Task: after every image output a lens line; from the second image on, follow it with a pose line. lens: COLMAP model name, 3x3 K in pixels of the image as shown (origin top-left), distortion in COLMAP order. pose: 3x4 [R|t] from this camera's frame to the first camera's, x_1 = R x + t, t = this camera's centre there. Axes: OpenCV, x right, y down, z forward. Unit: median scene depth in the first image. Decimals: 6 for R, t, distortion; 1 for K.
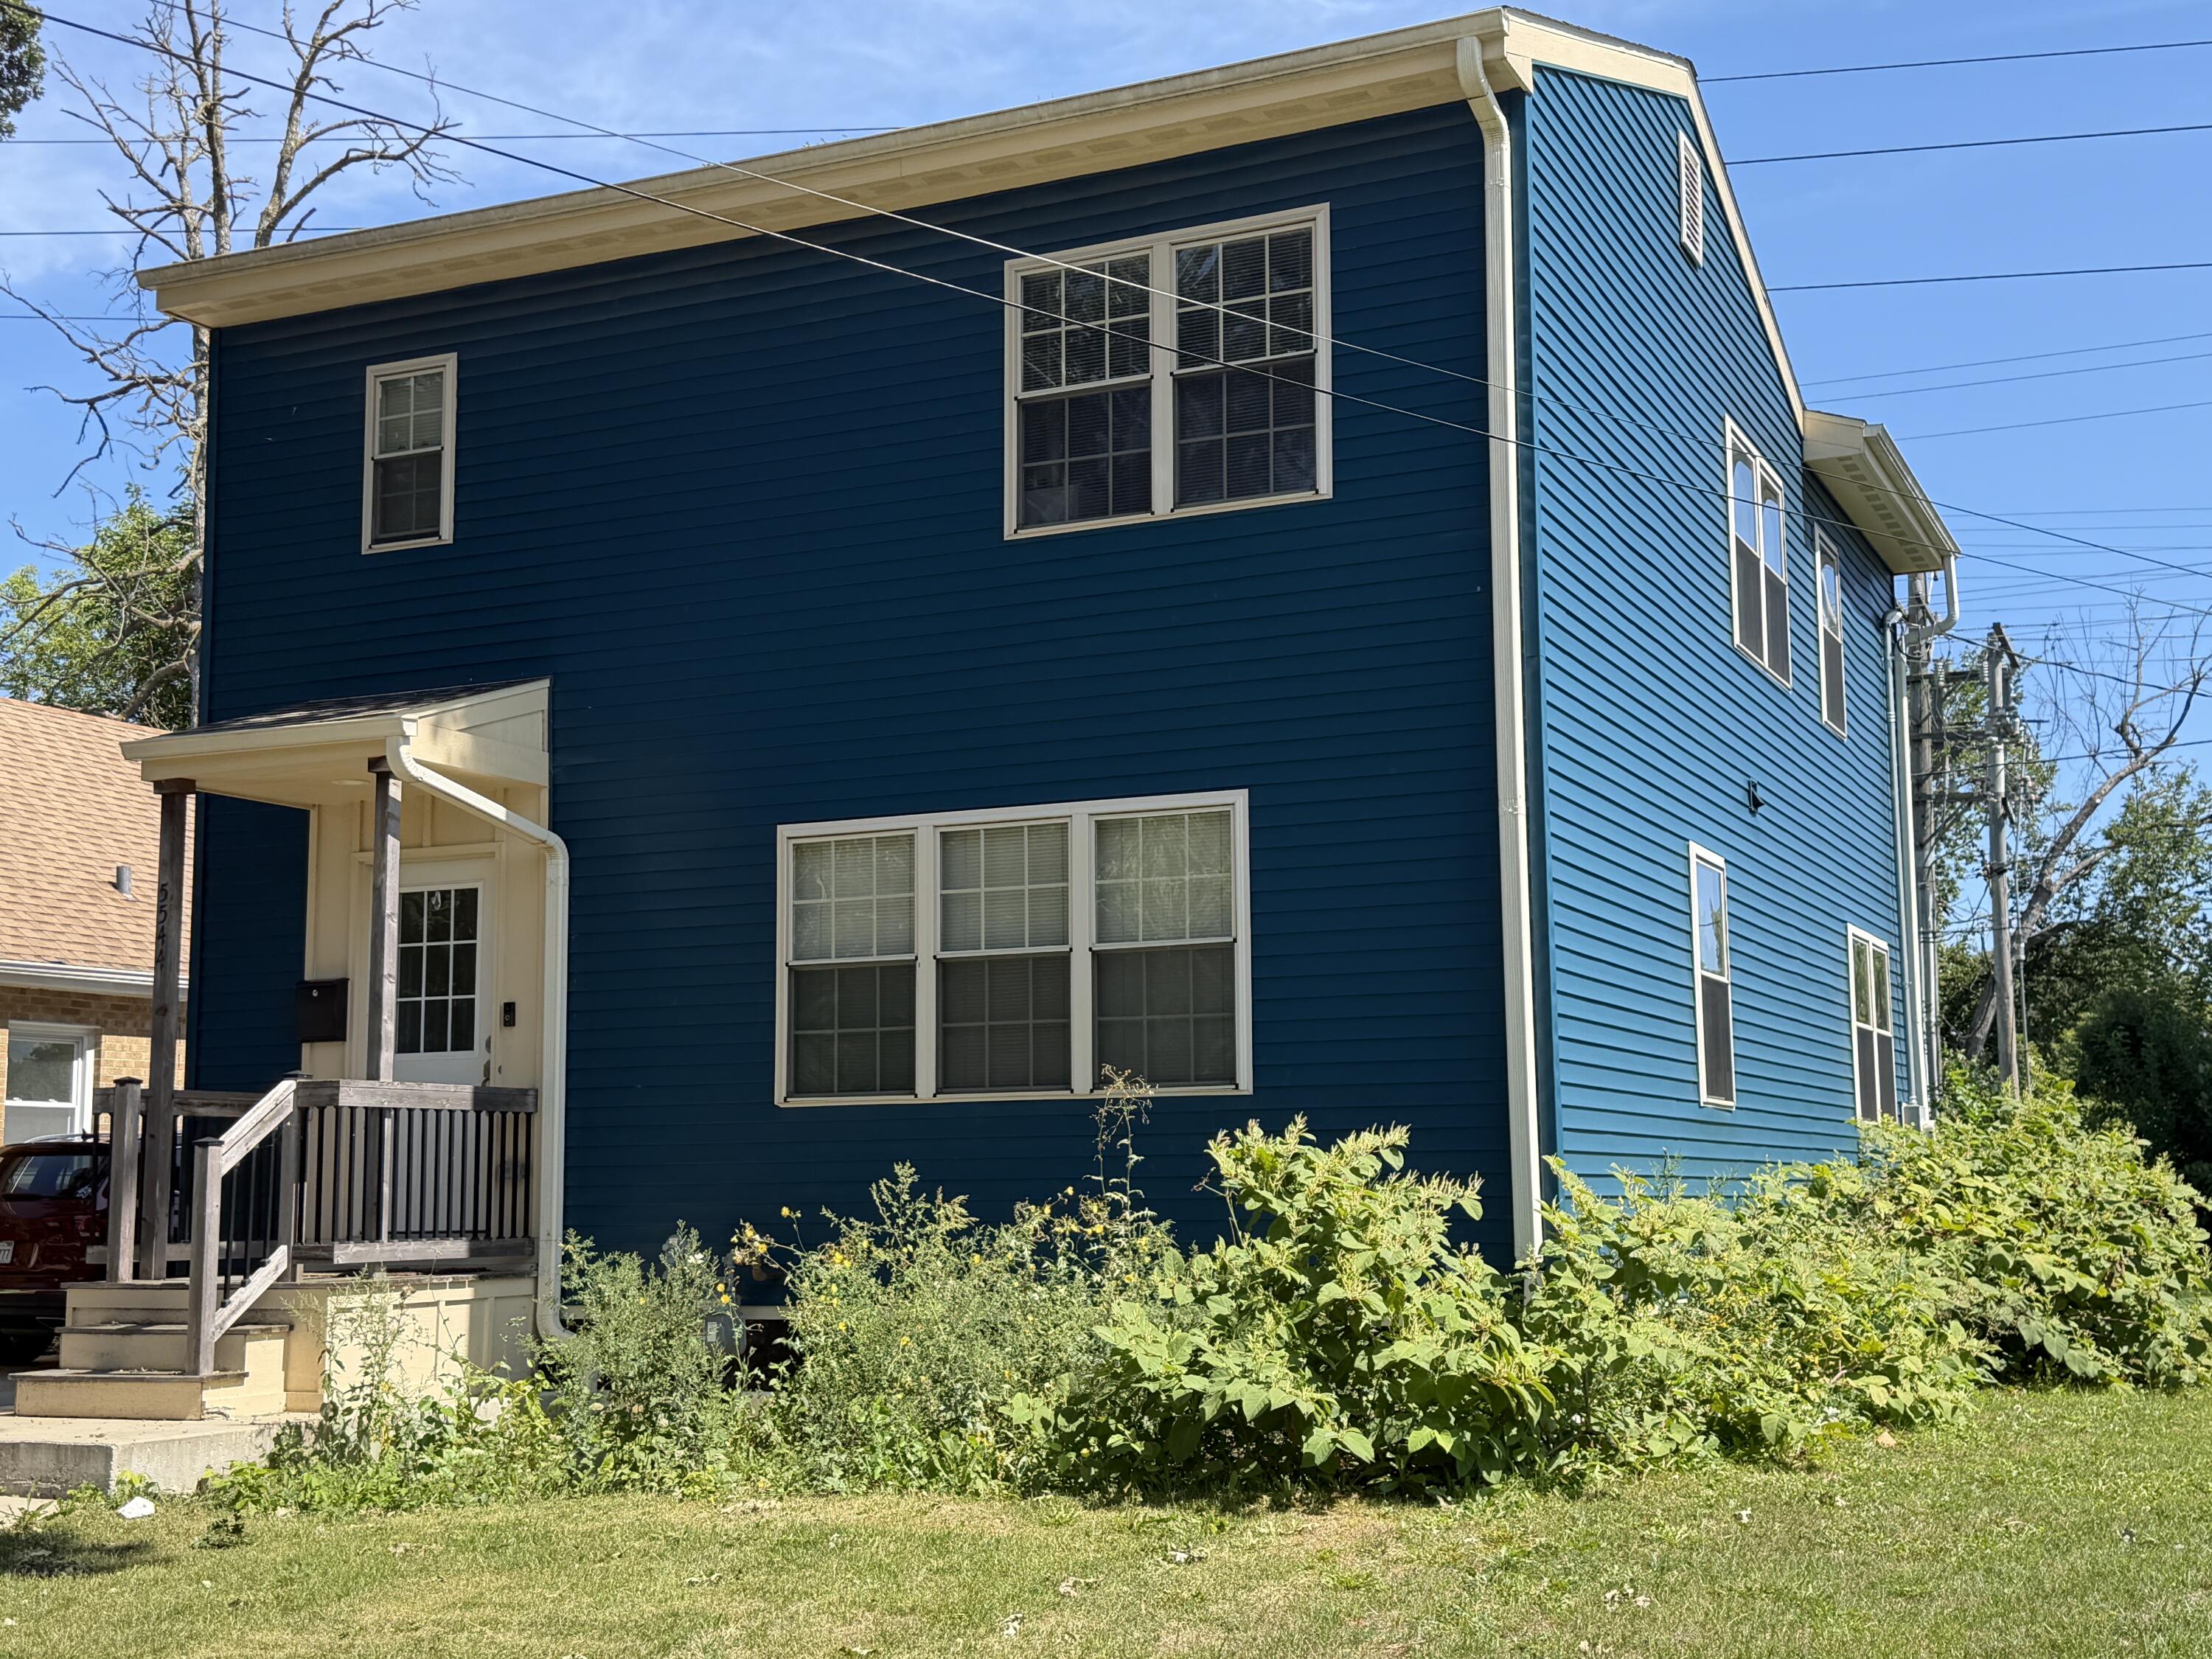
lens RADIAL K [[2686.2, 0, 1106.0], [0, 2686.2, 829.5], [0, 0, 1]] dist [0.009541, 0.063640]
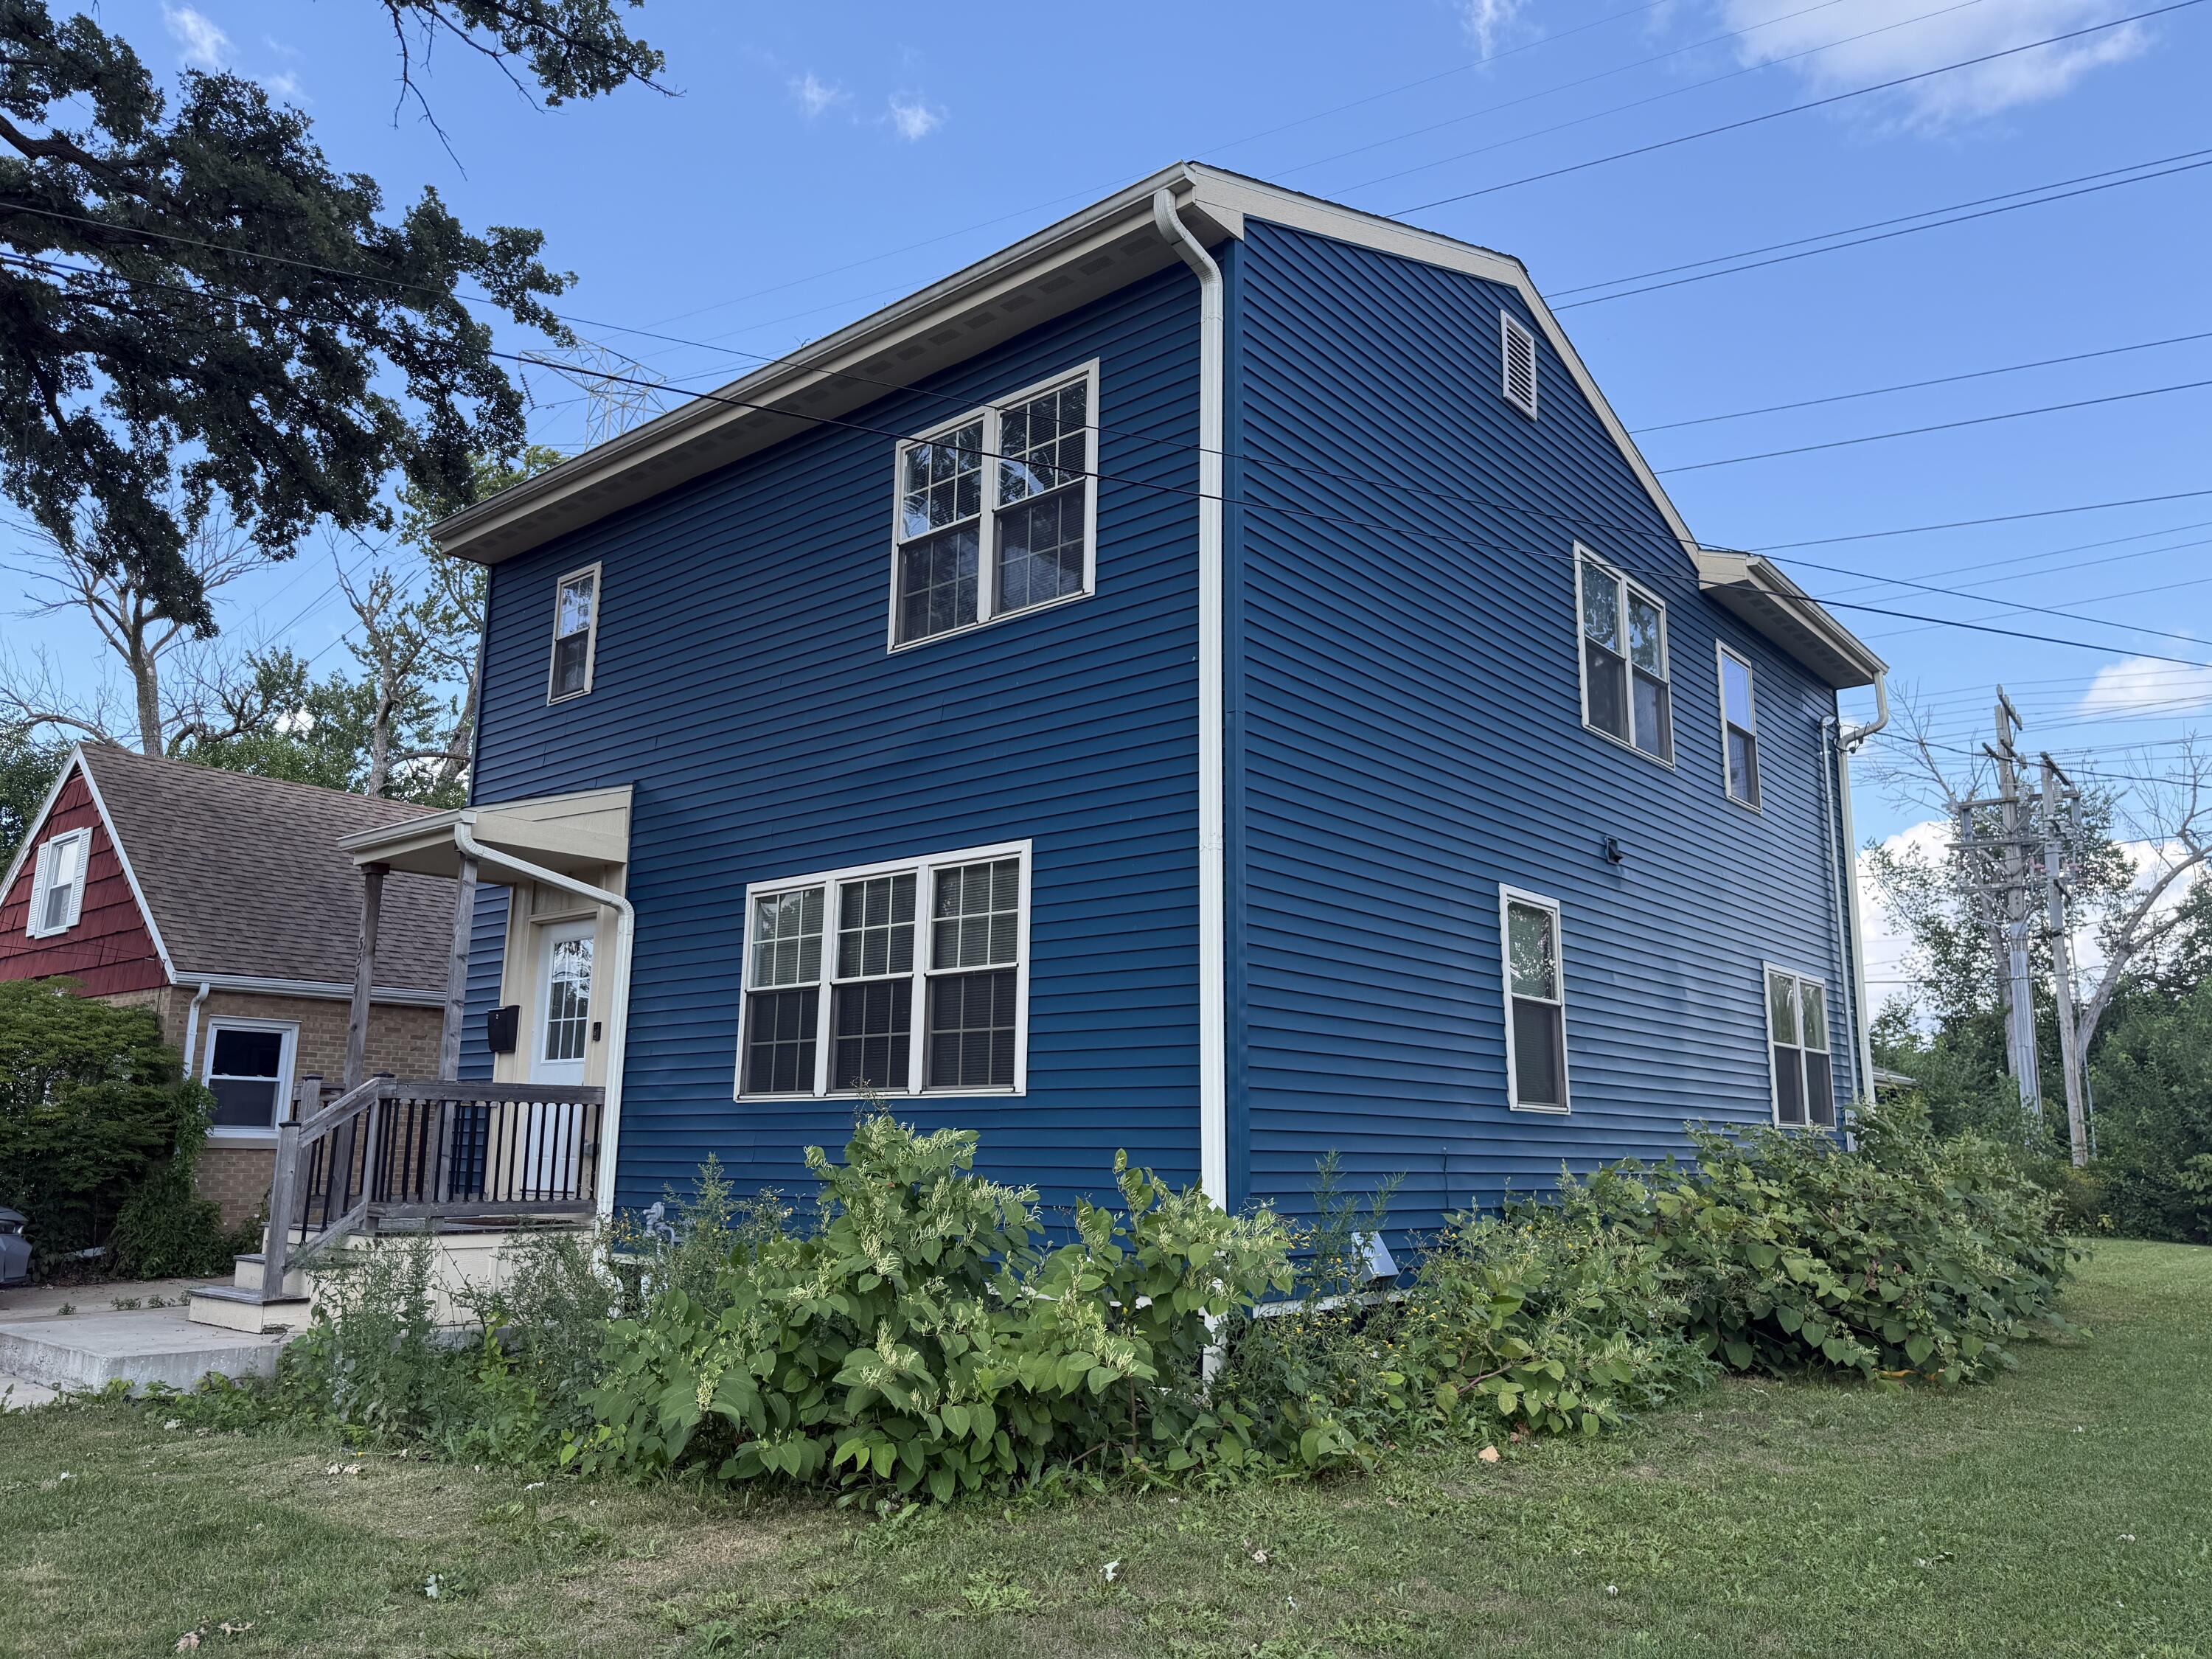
lens RADIAL K [[1618.0, 0, 1106.0], [0, 1618.0, 829.5], [0, 0, 1]] dist [0.002014, 0.000654]
pose [[0.965299, -0.033015, -0.259052, 0.252938], [0.016347, 0.997670, -0.066235, 0.027007], [0.260635, 0.059702, 0.963590, 0.290168]]
